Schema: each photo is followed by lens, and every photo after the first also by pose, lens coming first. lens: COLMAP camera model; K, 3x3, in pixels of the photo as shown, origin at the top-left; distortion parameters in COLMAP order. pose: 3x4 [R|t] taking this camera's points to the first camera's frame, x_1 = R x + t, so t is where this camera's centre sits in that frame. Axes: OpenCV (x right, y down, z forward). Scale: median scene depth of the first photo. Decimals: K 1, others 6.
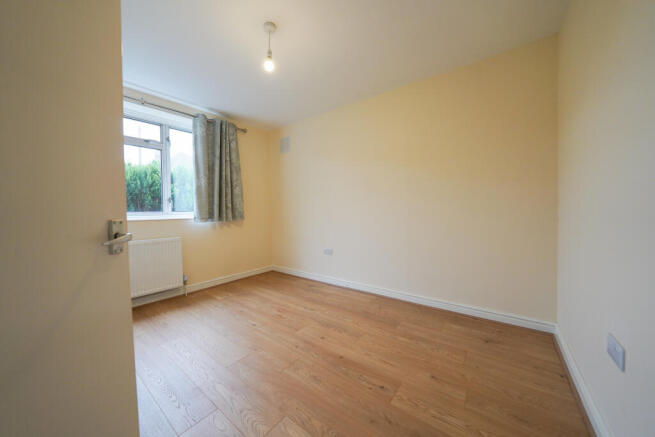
lens RADIAL K [[225.6, 0, 334.1], [0, 225.6, 215.1], [0, 0, 1]] dist [-0.002312, -0.000055]
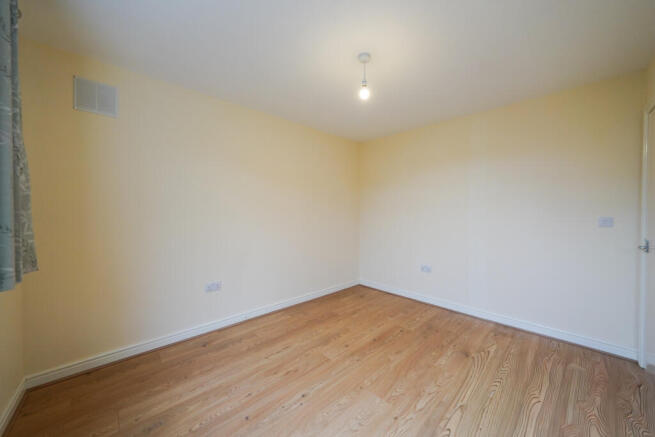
lens RADIAL K [[225.6, 0, 334.1], [0, 225.6, 215.1], [0, 0, 1]] dist [-0.002312, -0.000055]
pose [[0.189902, 0.013035, 0.981717, -0.976915], [0.020808, 0.999634, -0.017298, -0.067954], [-0.981583, 0.023712, 0.189561, 0.703533]]
